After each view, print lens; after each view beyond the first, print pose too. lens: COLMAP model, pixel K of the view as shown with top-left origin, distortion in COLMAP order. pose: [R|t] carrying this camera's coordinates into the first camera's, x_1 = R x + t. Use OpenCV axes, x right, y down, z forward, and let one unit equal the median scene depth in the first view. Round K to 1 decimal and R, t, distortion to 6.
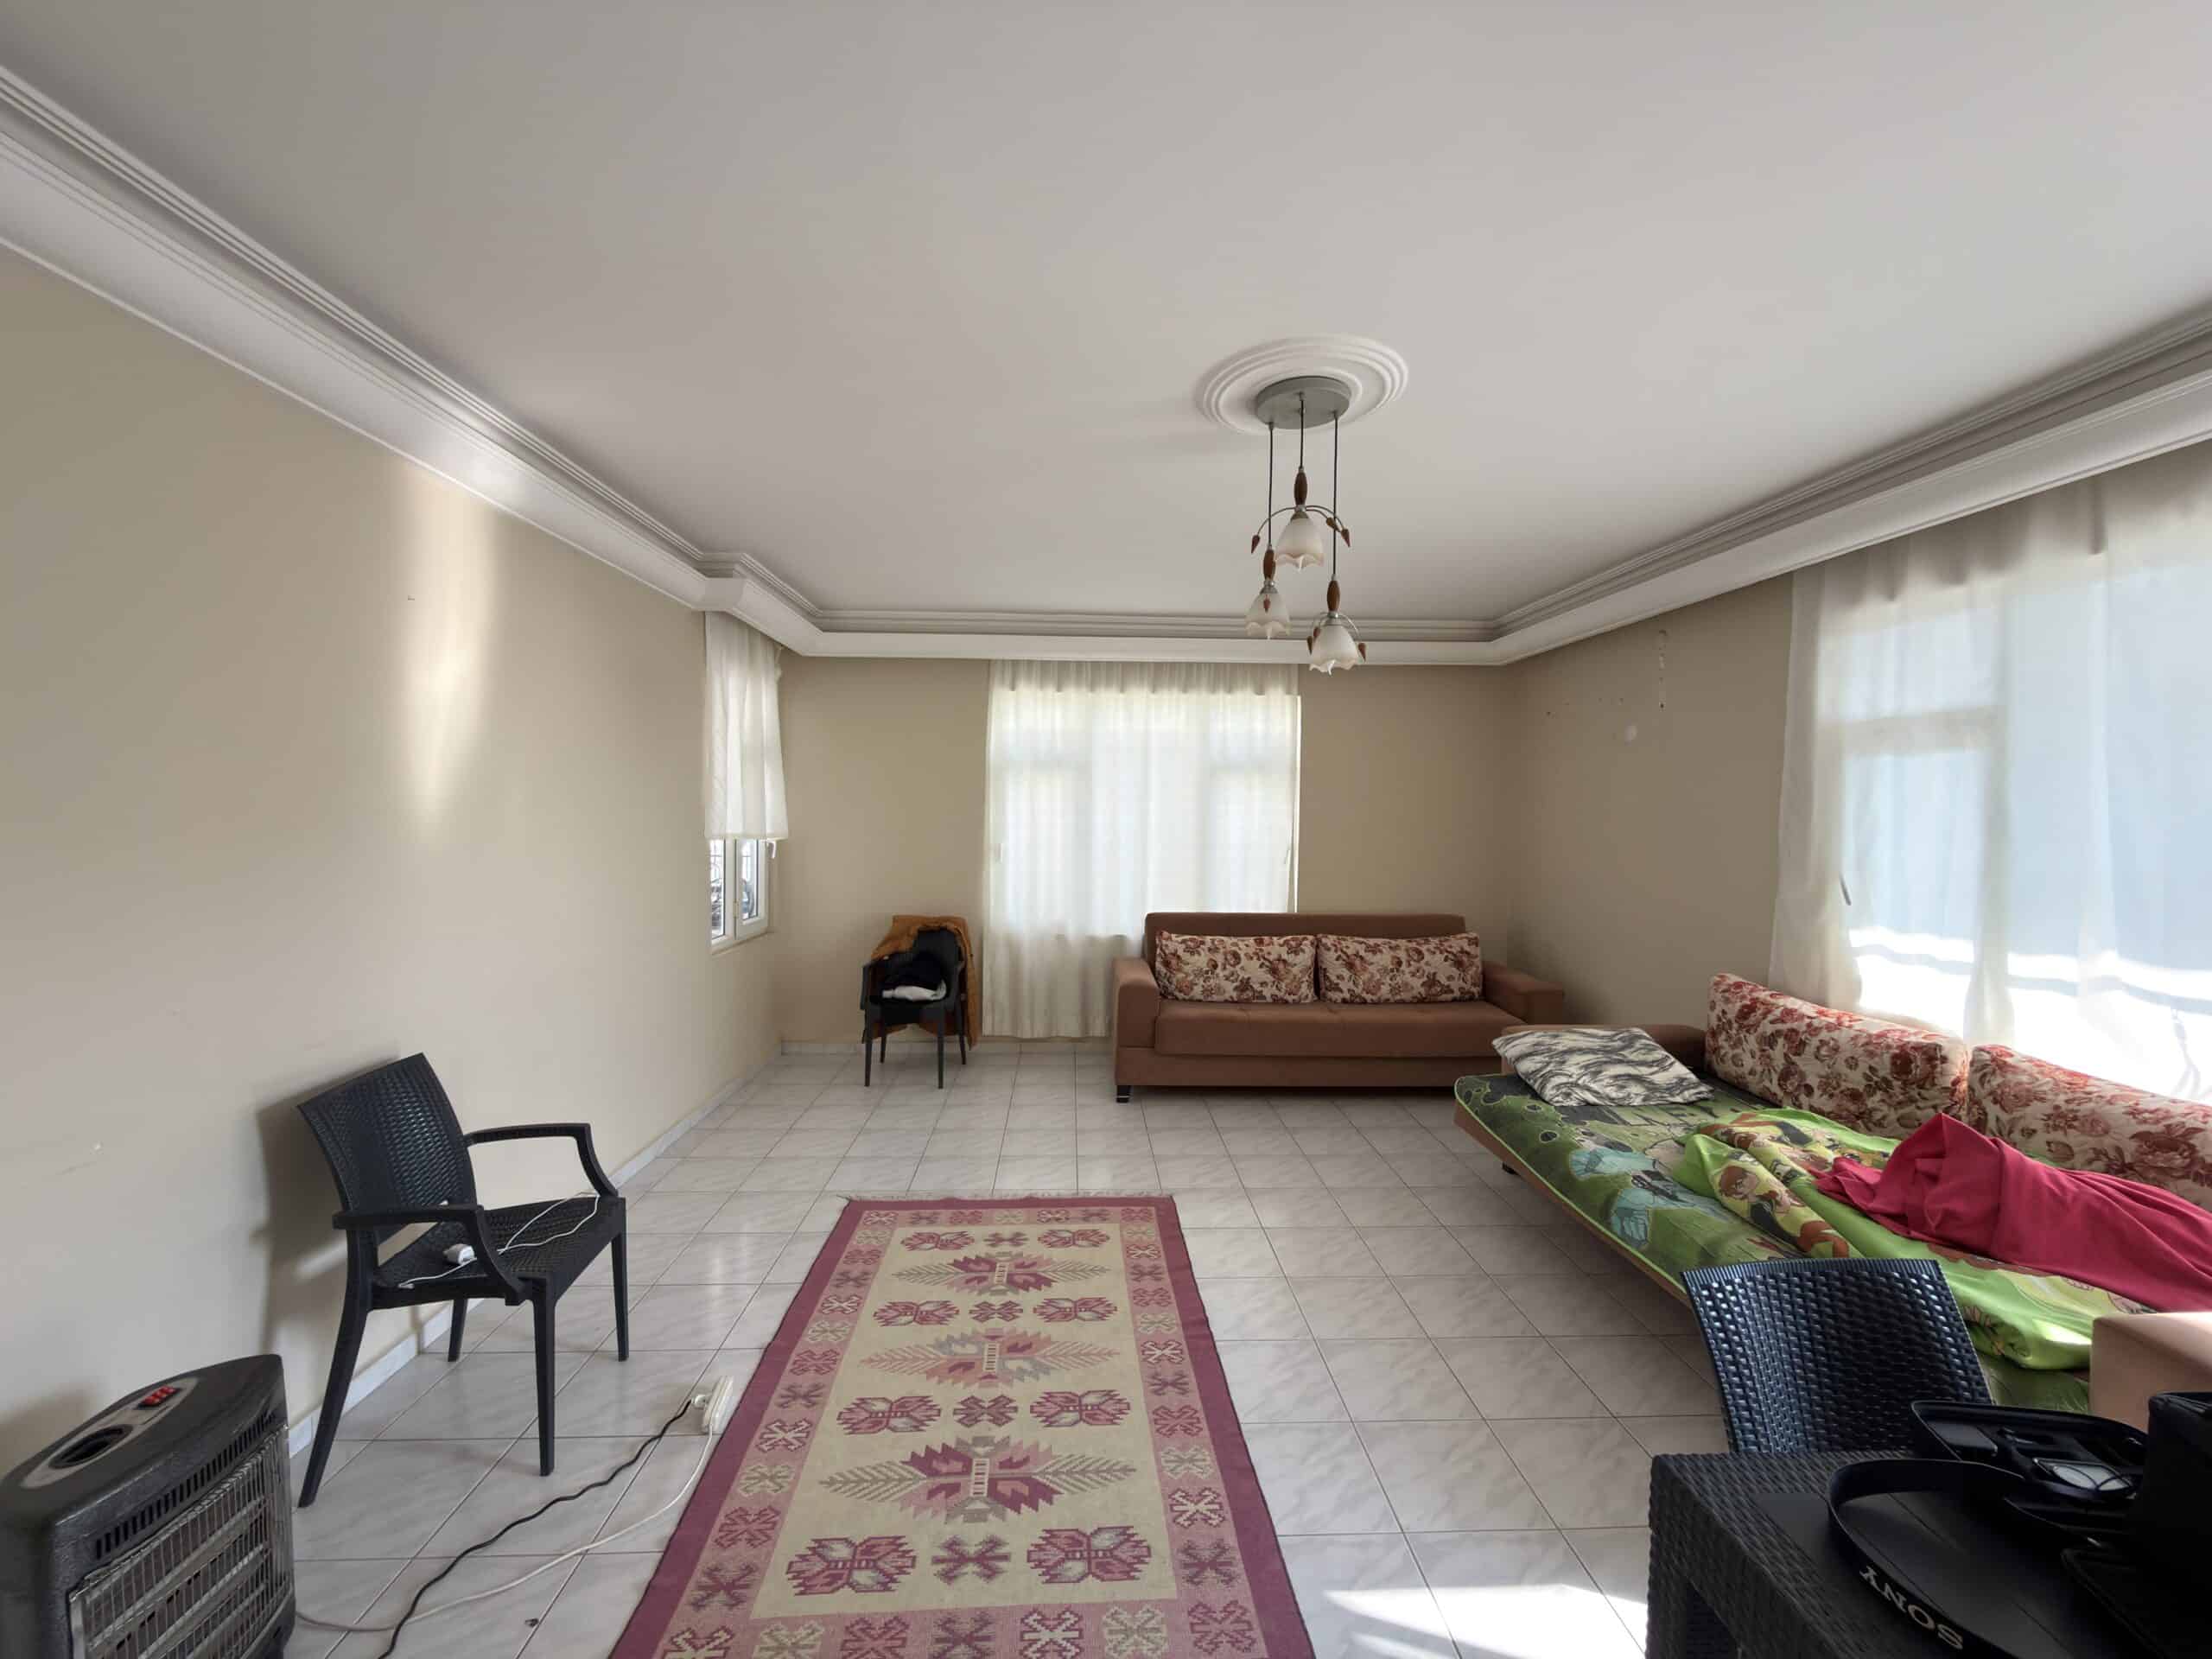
lens RADIAL K [[873.9, 0, 1111.6], [0, 873.9, 830.3], [0, 0, 1]] dist [0.002391, 0.000131]
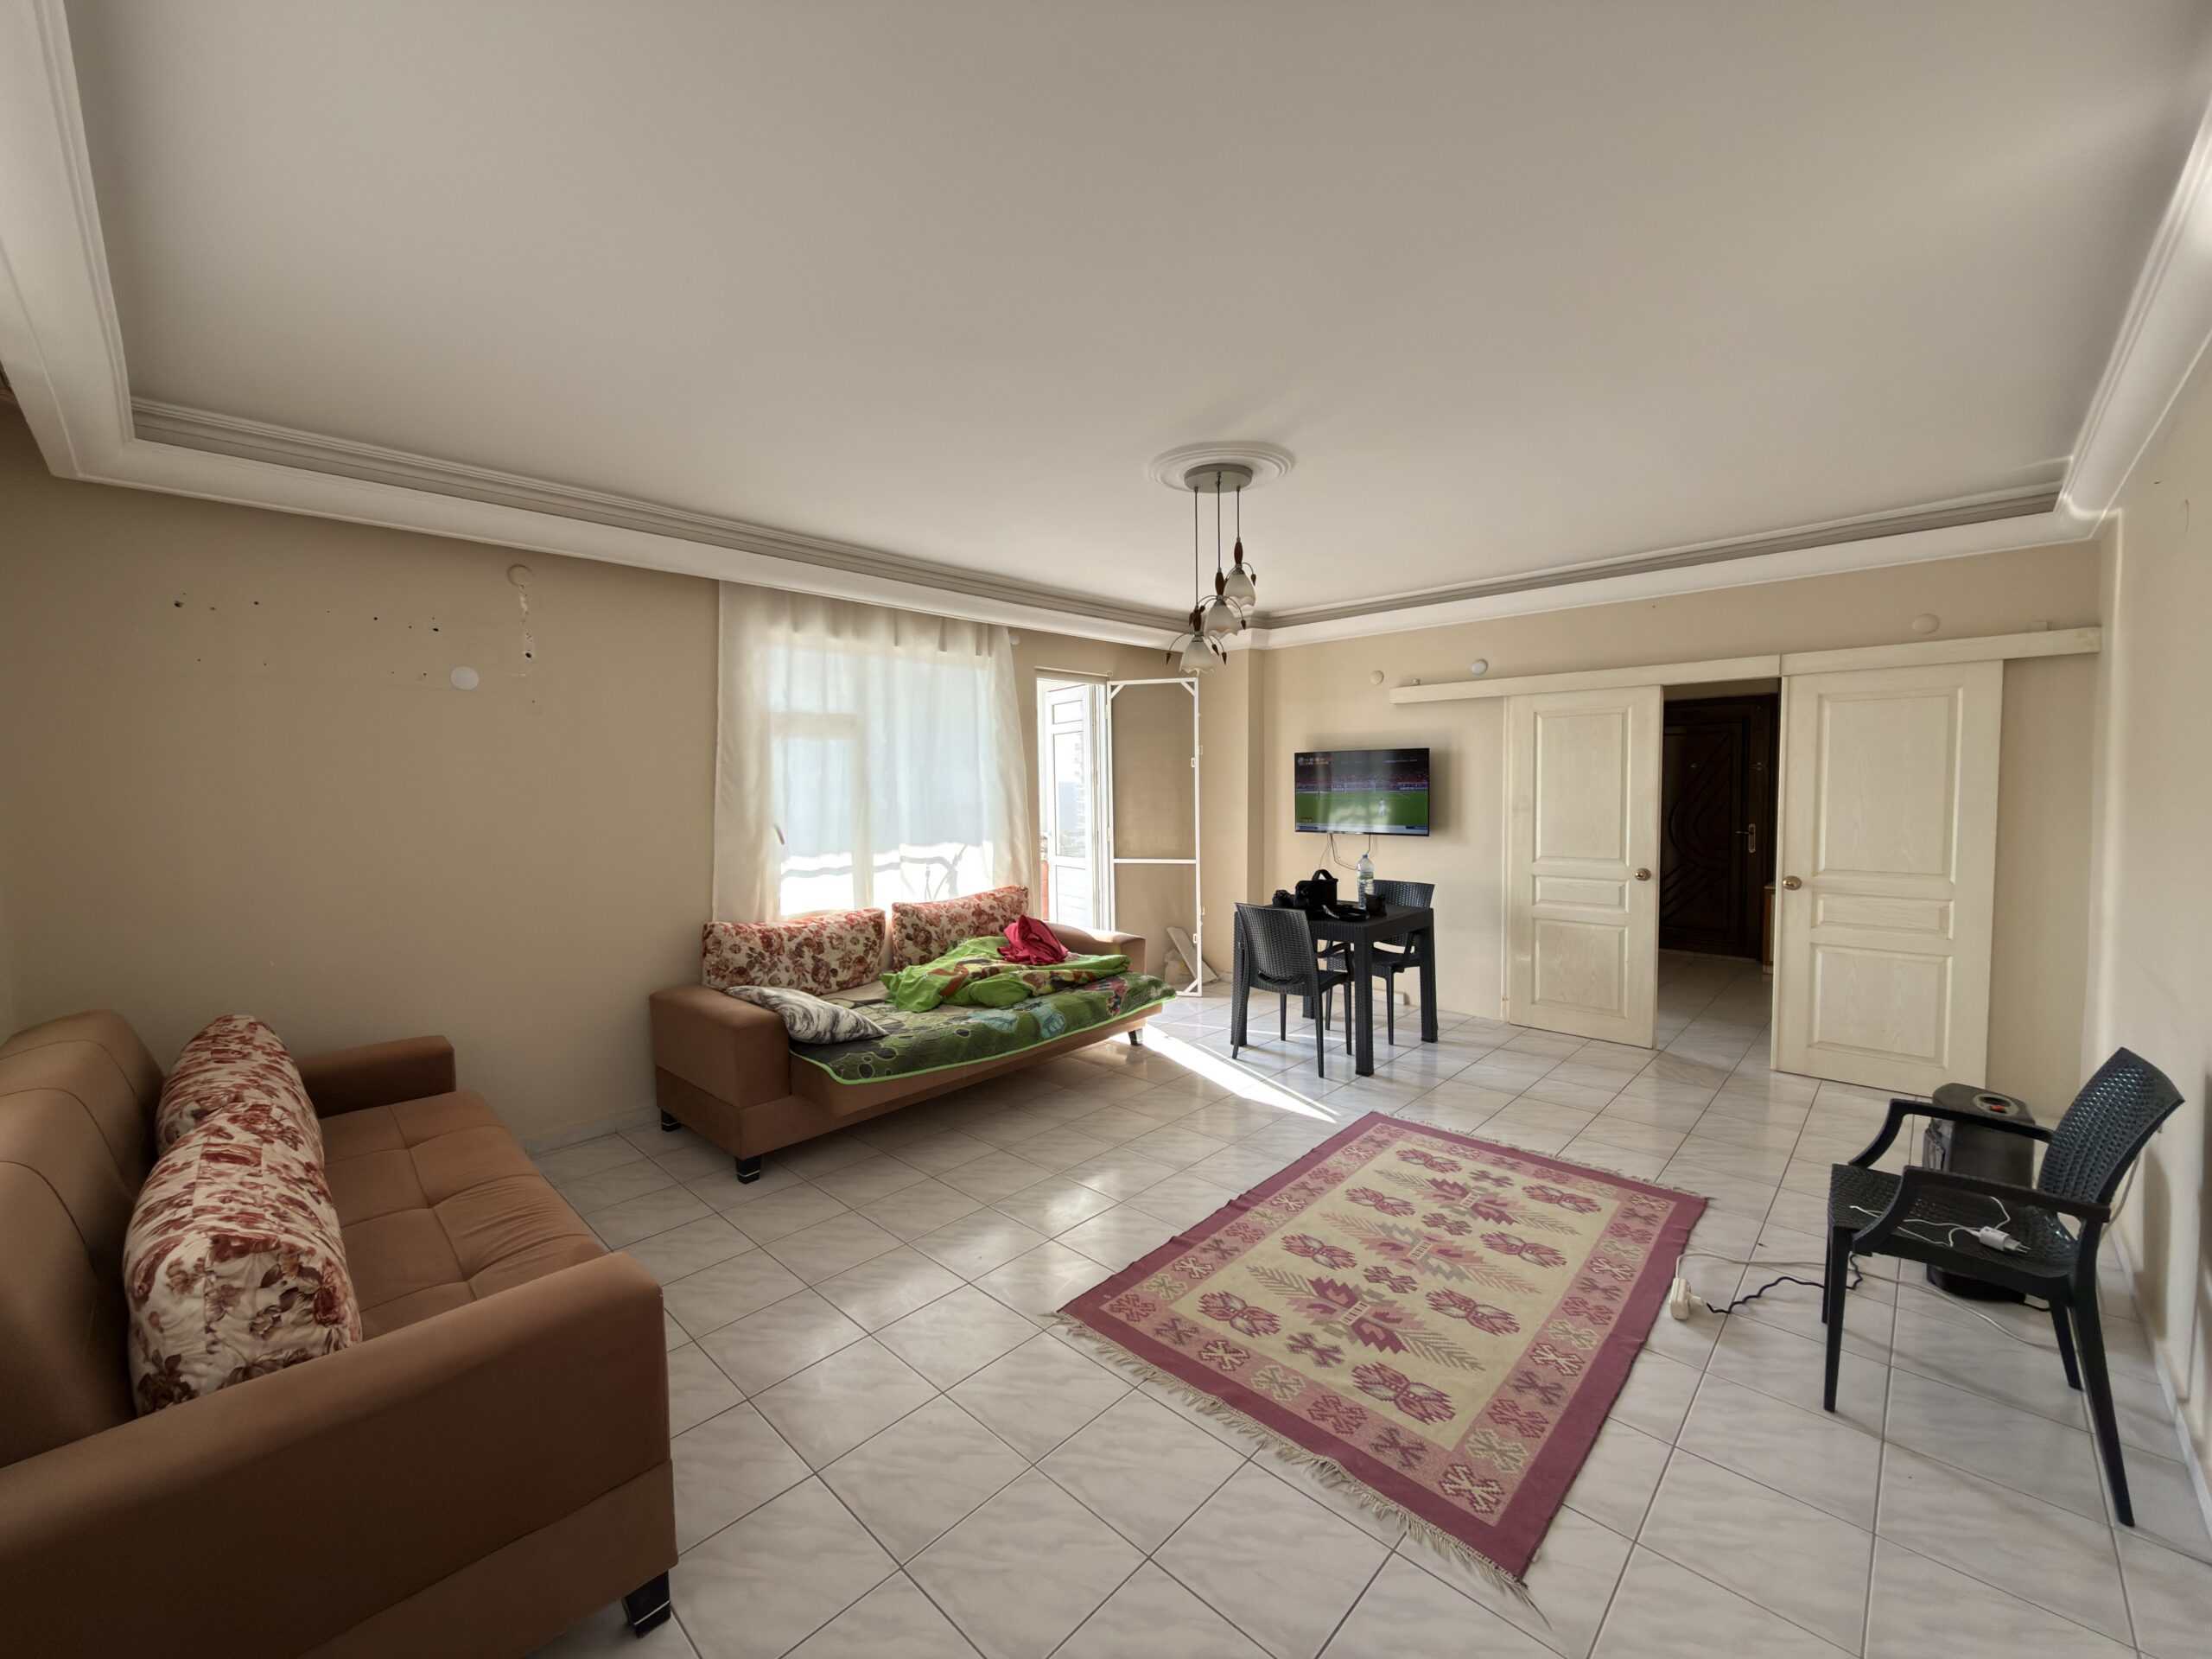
lens RADIAL K [[873.9, 0, 1111.6], [0, 873.9, 830.3], [0, 0, 1]] dist [0.002391, 0.000131]
pose [[-0.691604, -0.041891, 0.721061, -0.486257], [0.024619, 0.996369, 0.081499, -0.034583], [-0.721857, 0.074117, -0.688062, 1.501443]]
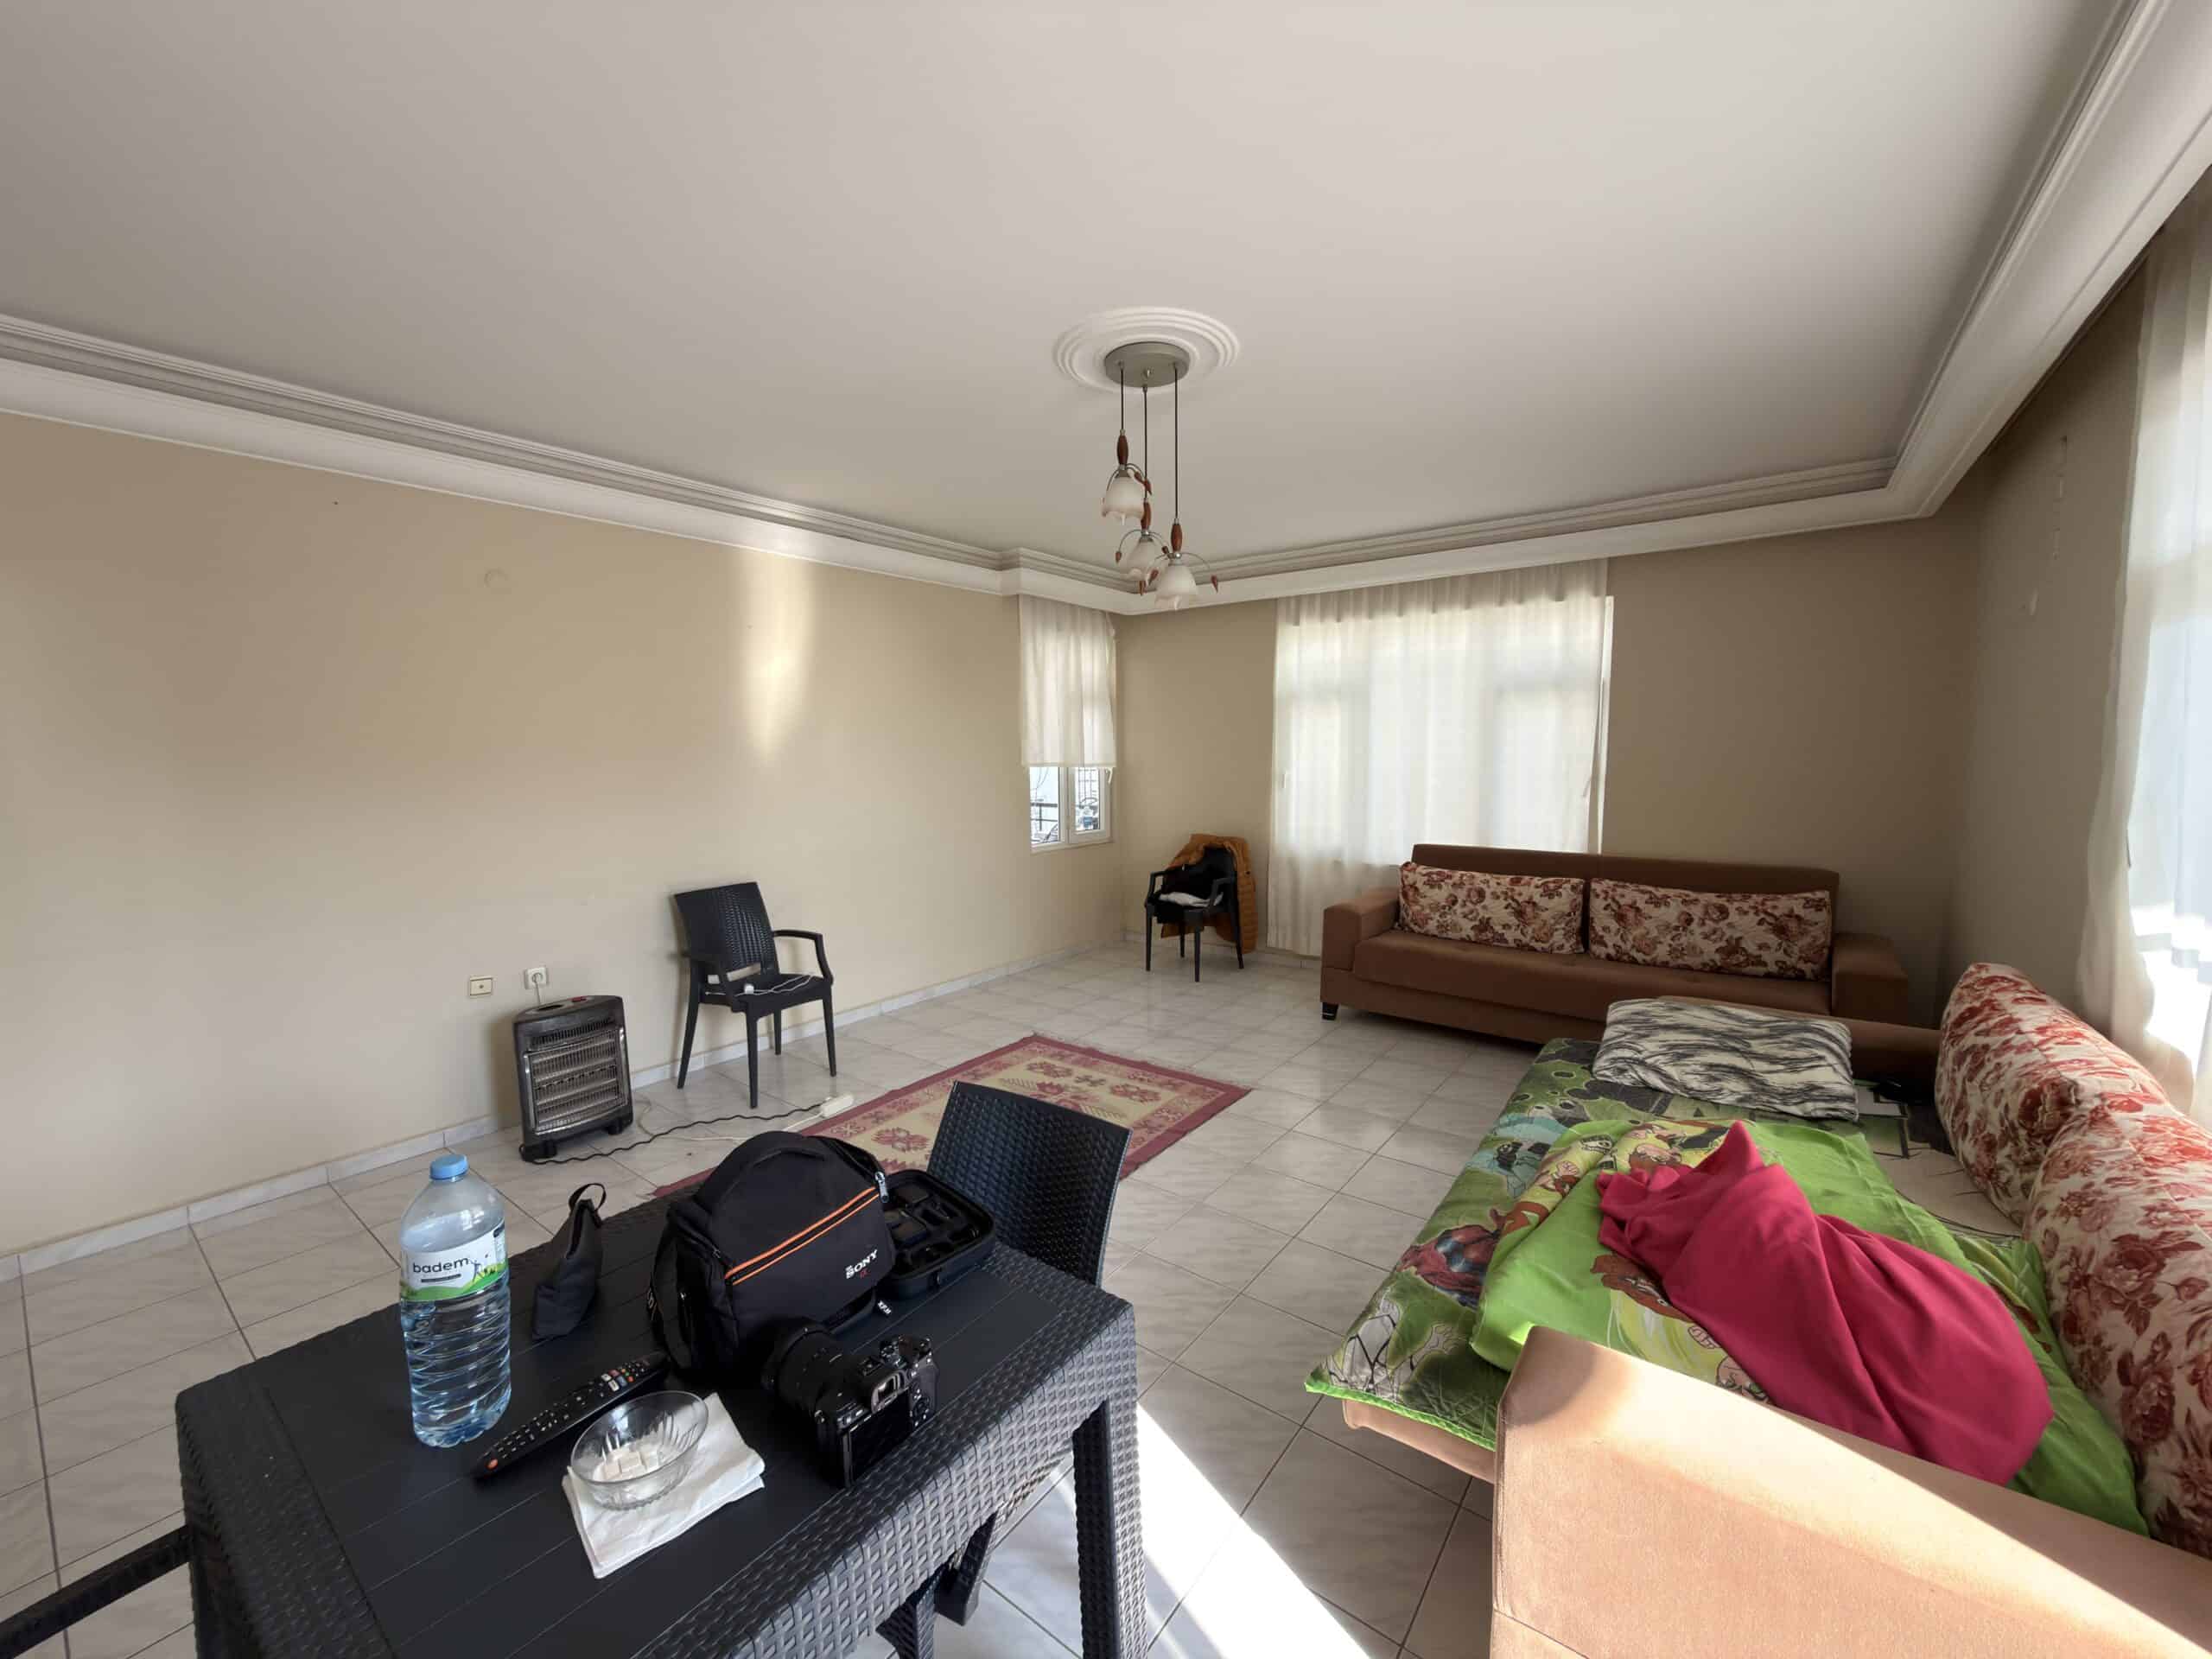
lens RADIAL K [[873.9, 0, 1111.6], [0, 873.9, 830.3], [0, 0, 1]] dist [0.002391, 0.000131]
pose [[0.769099, 0.045251, -0.637525, 0.650989], [0.002285, 0.997289, 0.073543, 0.011608], [0.639125, -0.058019, 0.766911, 0.063859]]
